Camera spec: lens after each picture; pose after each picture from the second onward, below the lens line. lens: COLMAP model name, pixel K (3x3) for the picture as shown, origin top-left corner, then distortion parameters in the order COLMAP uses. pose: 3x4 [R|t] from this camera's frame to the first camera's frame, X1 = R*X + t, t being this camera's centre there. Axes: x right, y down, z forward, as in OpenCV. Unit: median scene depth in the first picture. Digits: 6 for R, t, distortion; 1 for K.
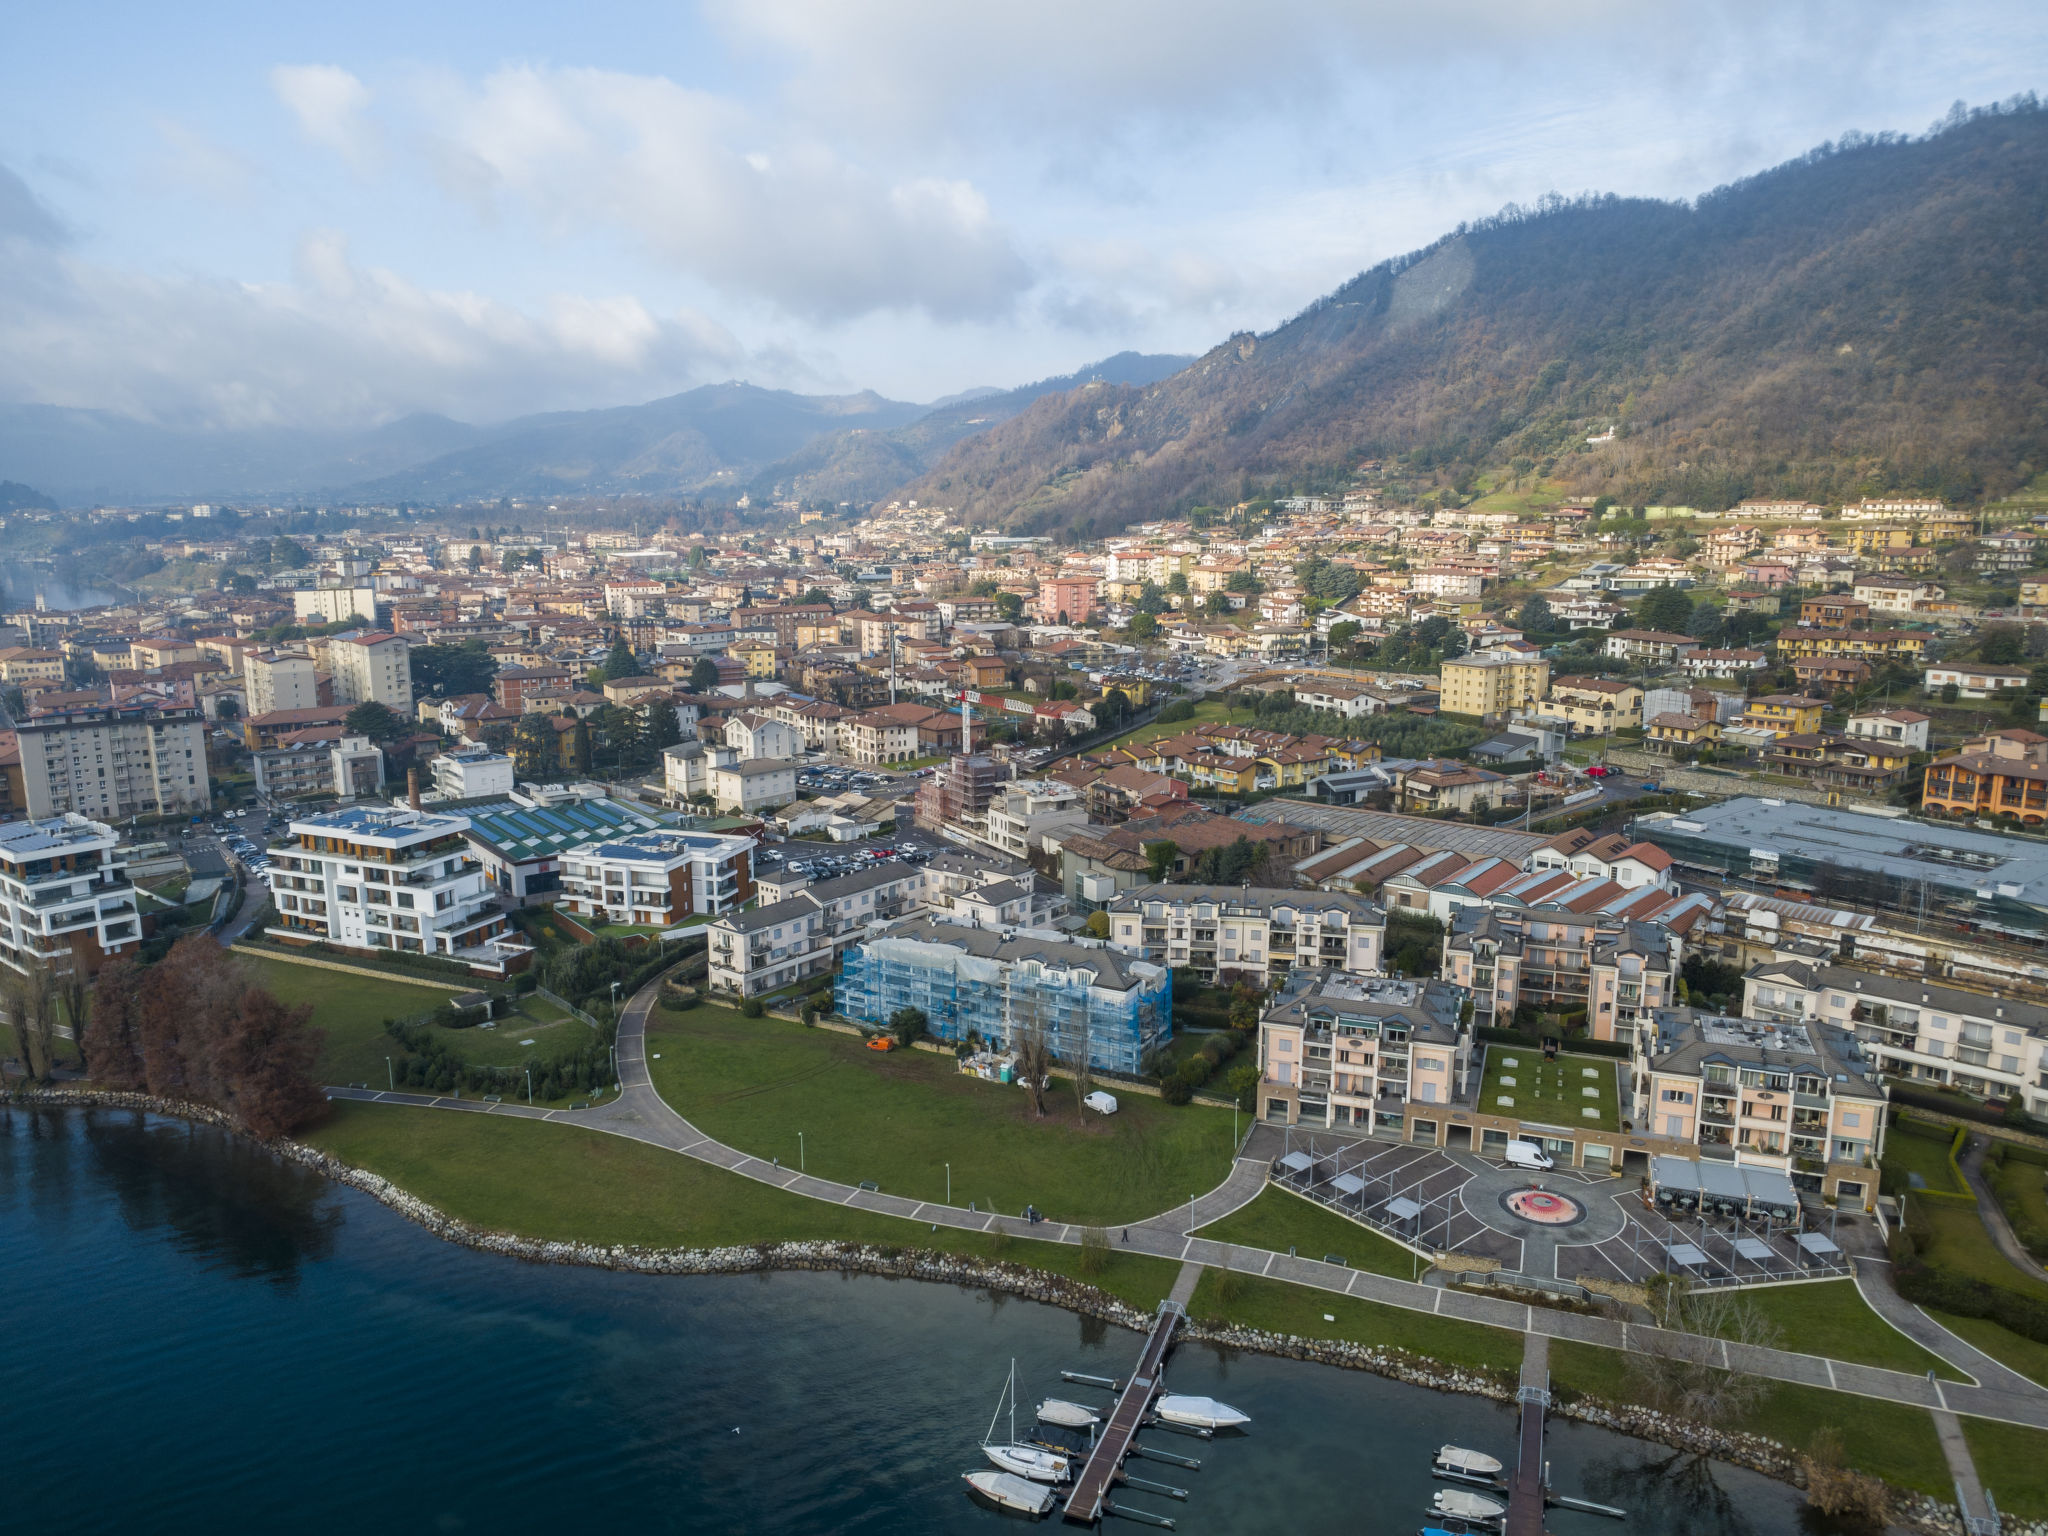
lens RADIAL K [[1450.7, 0, 1024.3], [0, 1450.7, 775.4], [0, 0, 1]] dist [0.001623, 0.003395]
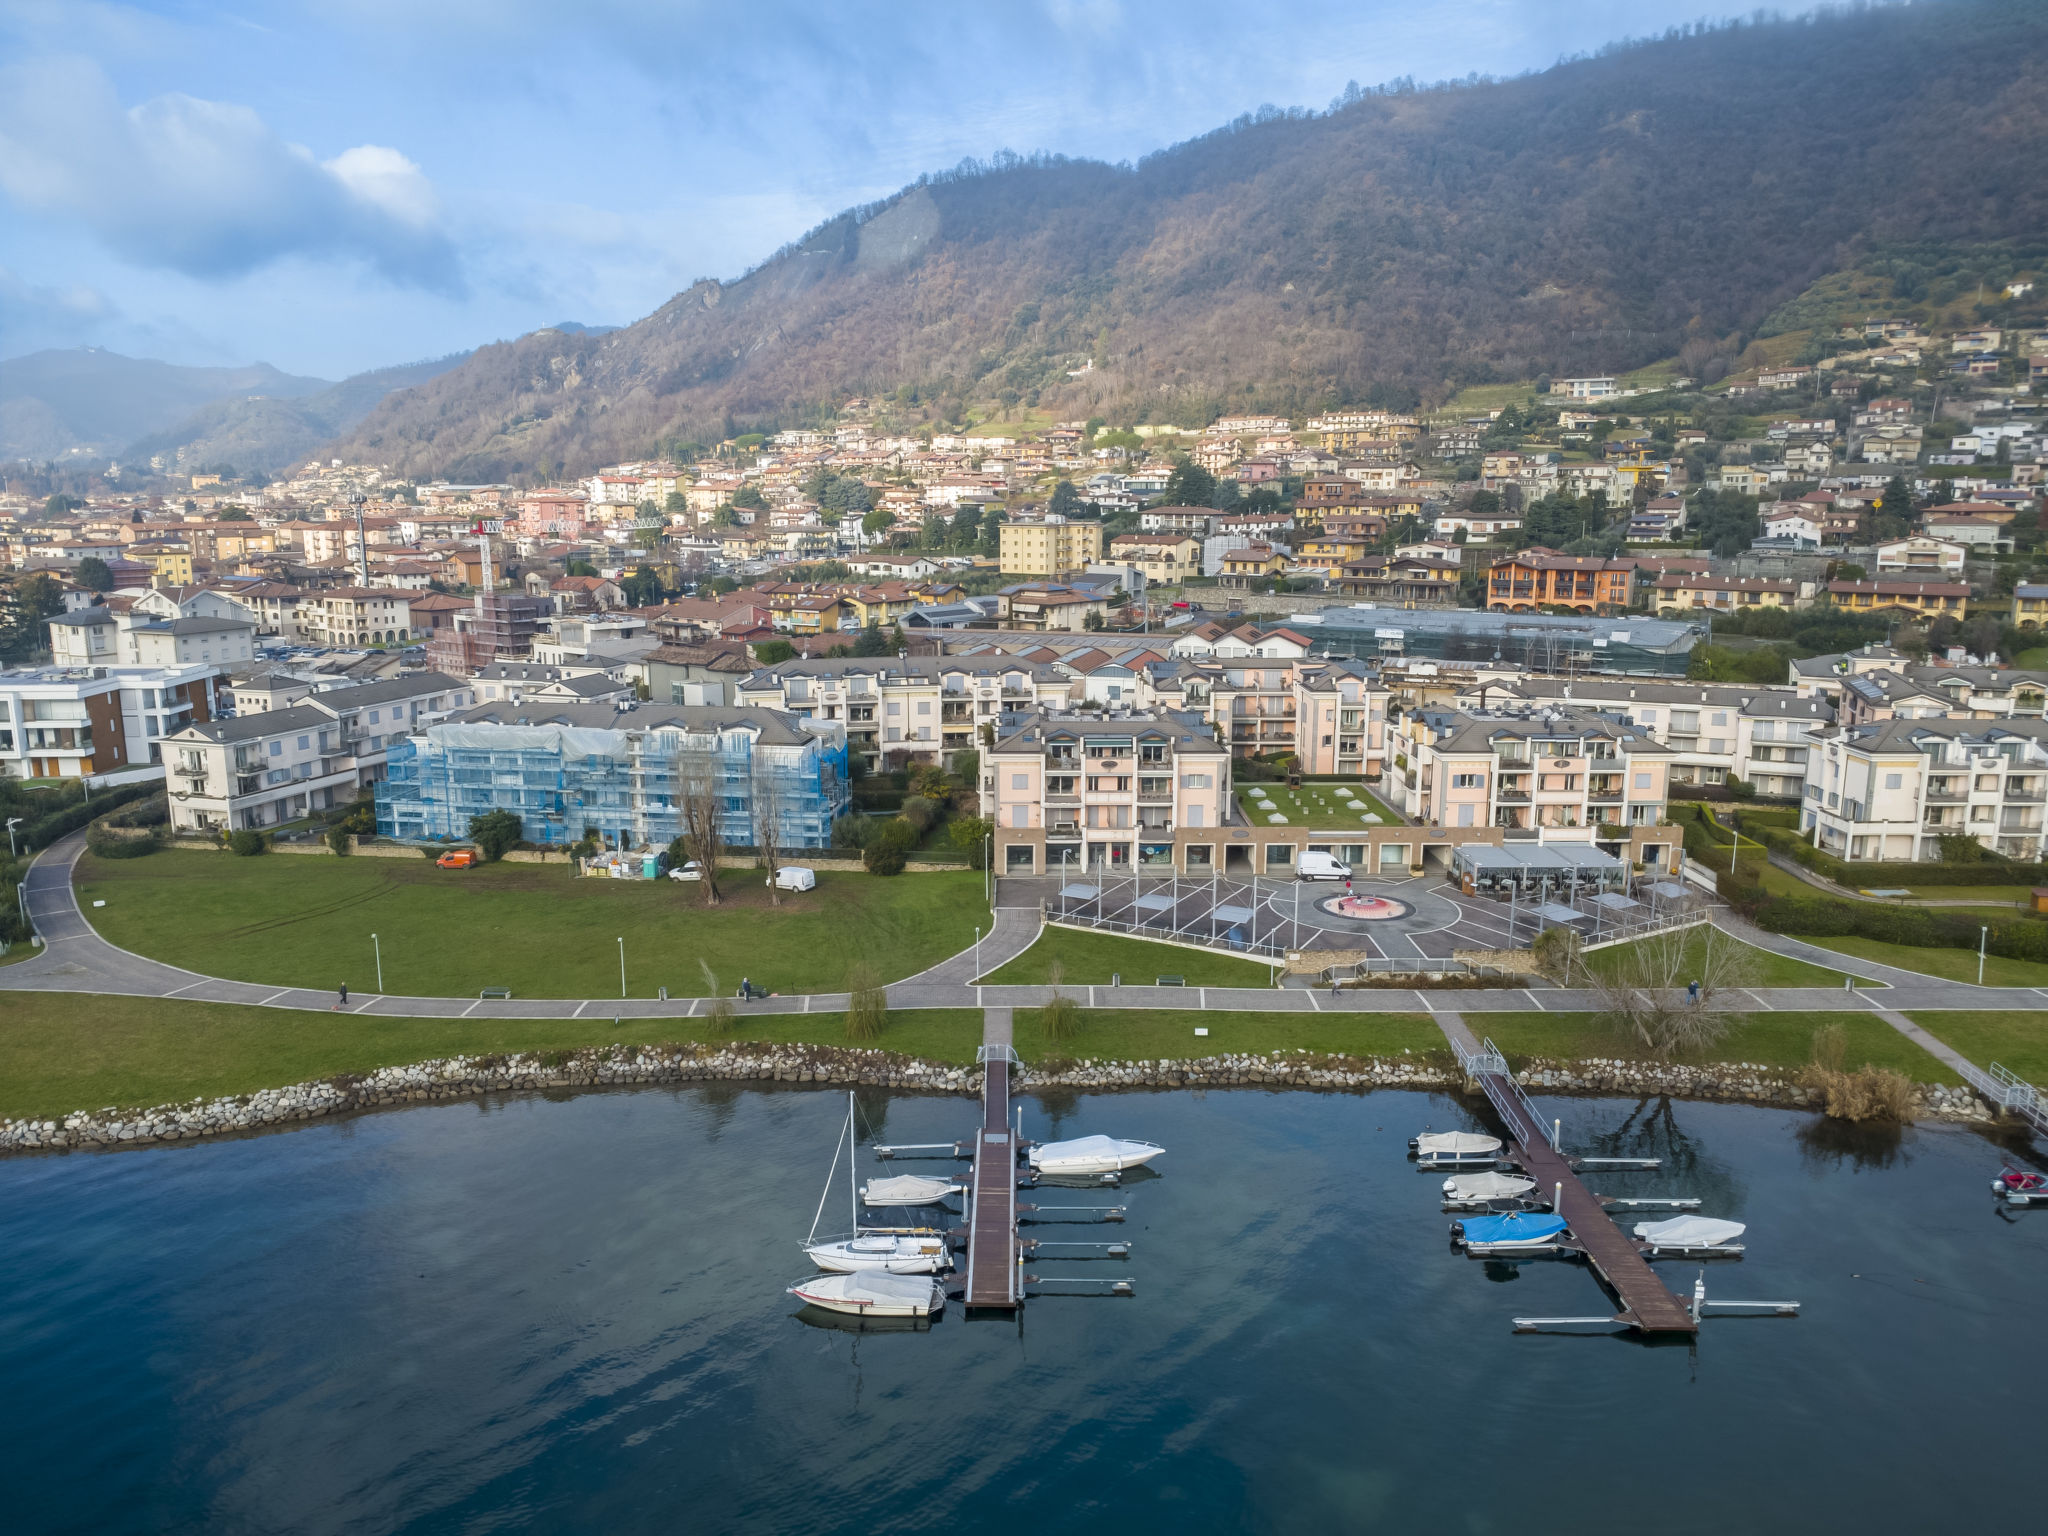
lens RADIAL K [[1450.7, 0, 1027.6], [0, 1450.7, 769.0], [0, 0, 1]] dist [0.001623, 0.003395]
pose [[0.932589, -0.065735, 0.354905, -0.069791], [0.066721, 0.997727, 0.009475, 0.121136], [-0.354721, 0.014844, 0.934855, 0.177797]]
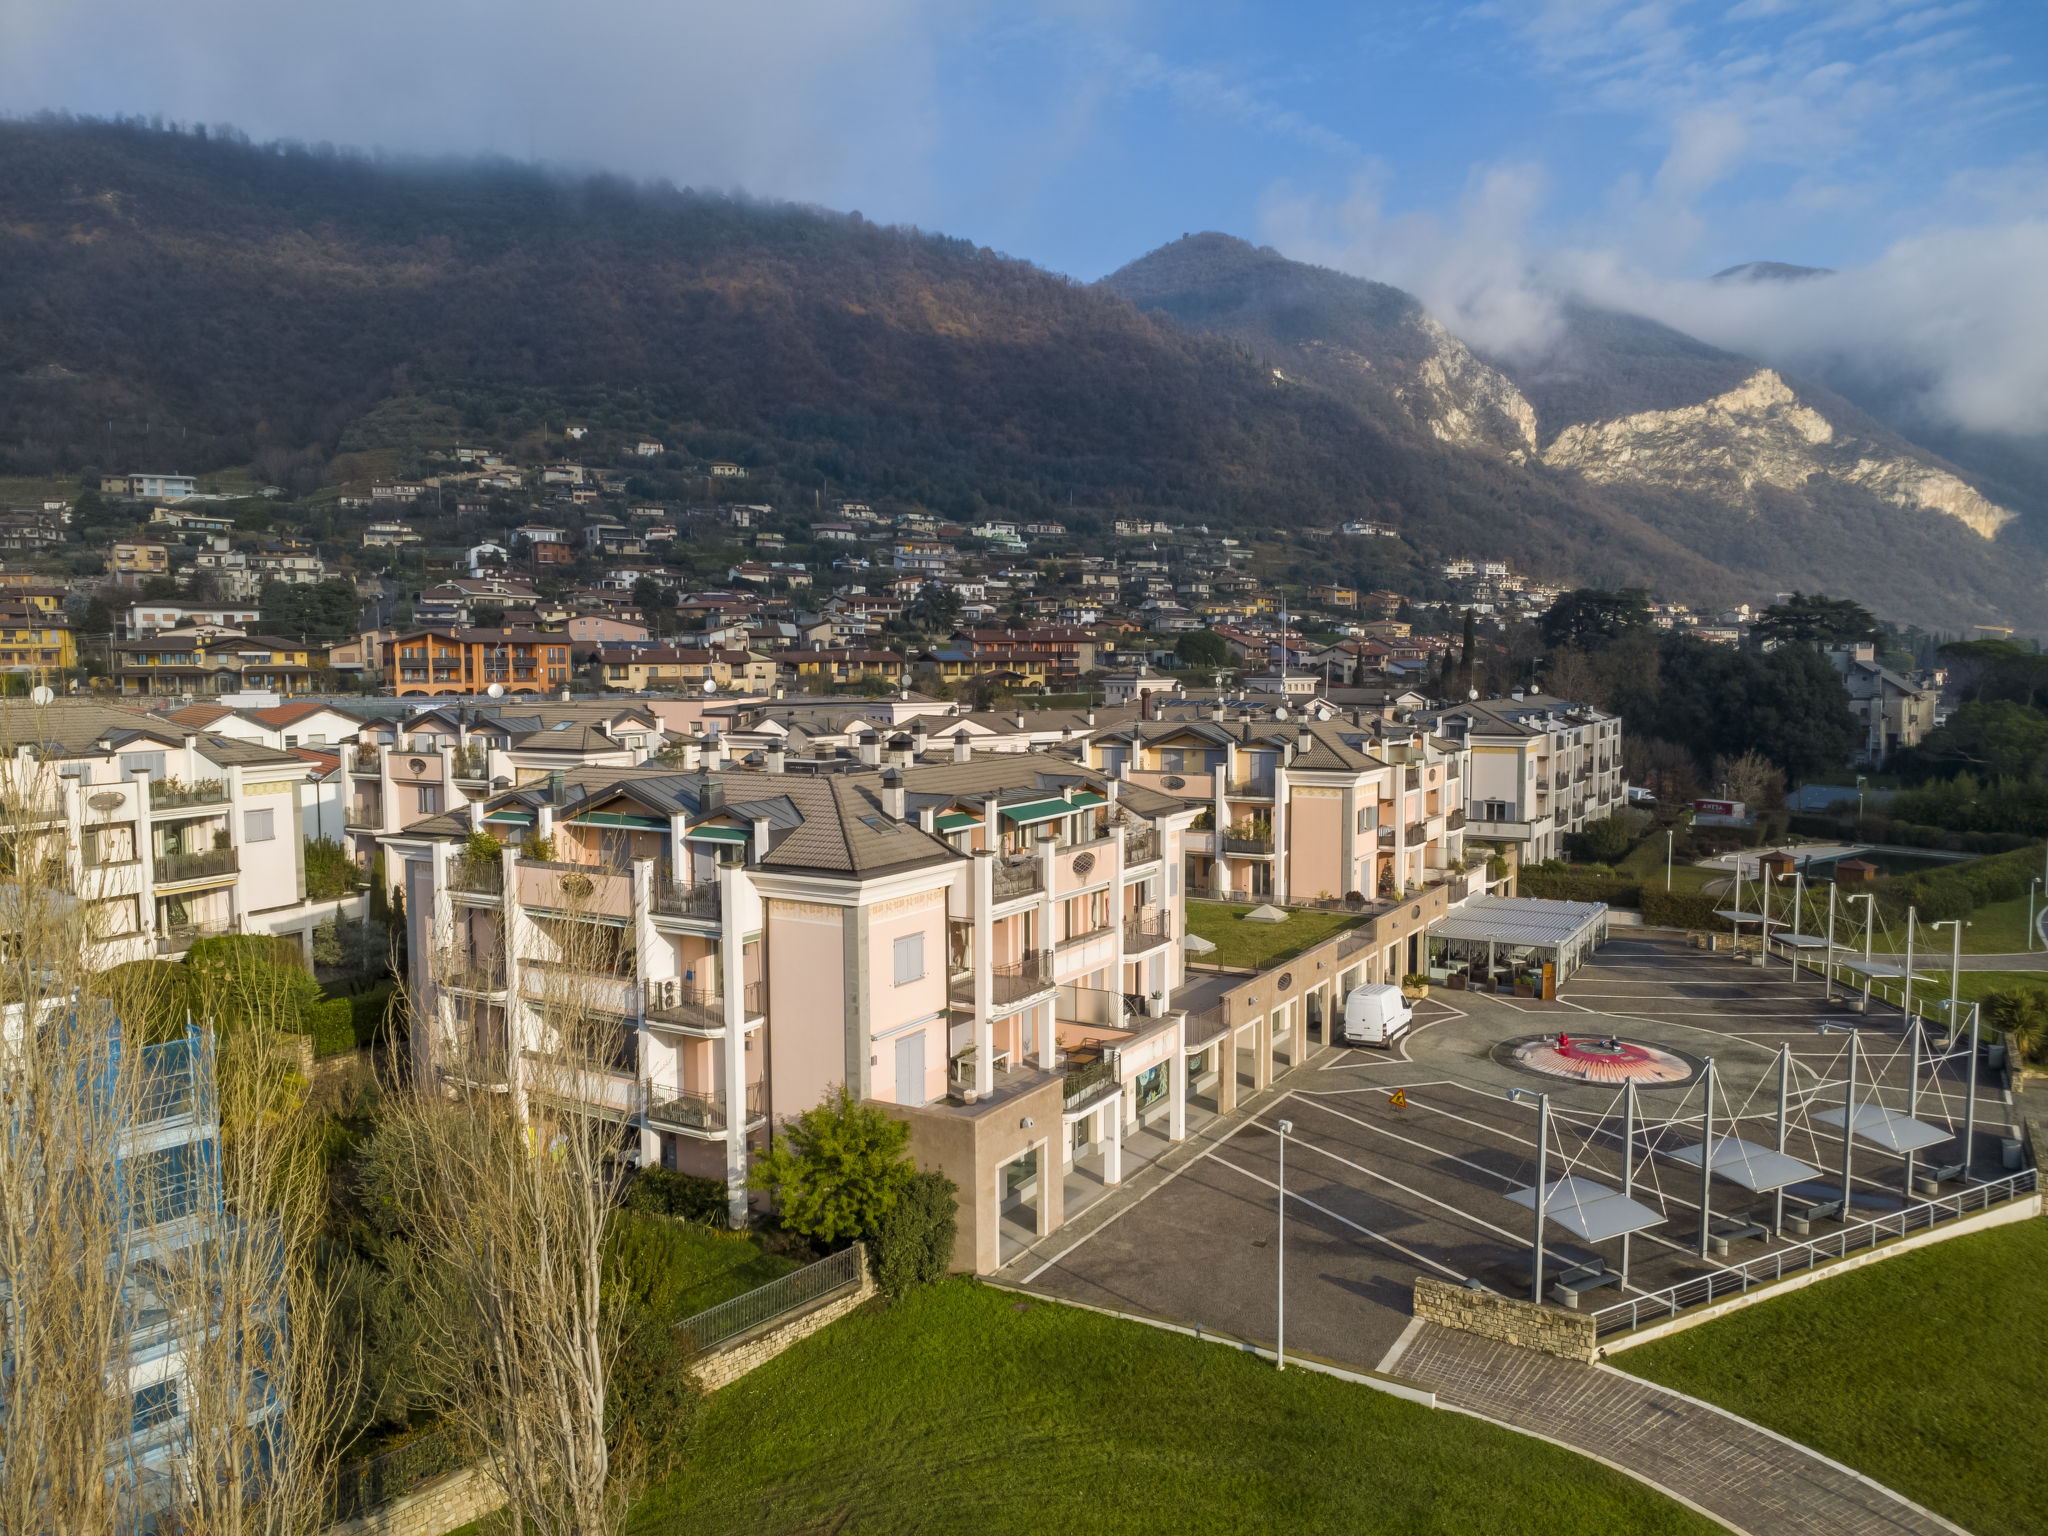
lens RADIAL K [[1450.7, 0, 1019.0], [0, 1450.7, 768.2], [0, 0, 1]] dist [0.001623, 0.003395]
pose [[0.189681, -0.072266, 0.979183, -0.040616], [0.192835, 0.980606, 0.035016, 0.104967], [-0.962723, 0.182179, 0.199938, 0.652649]]
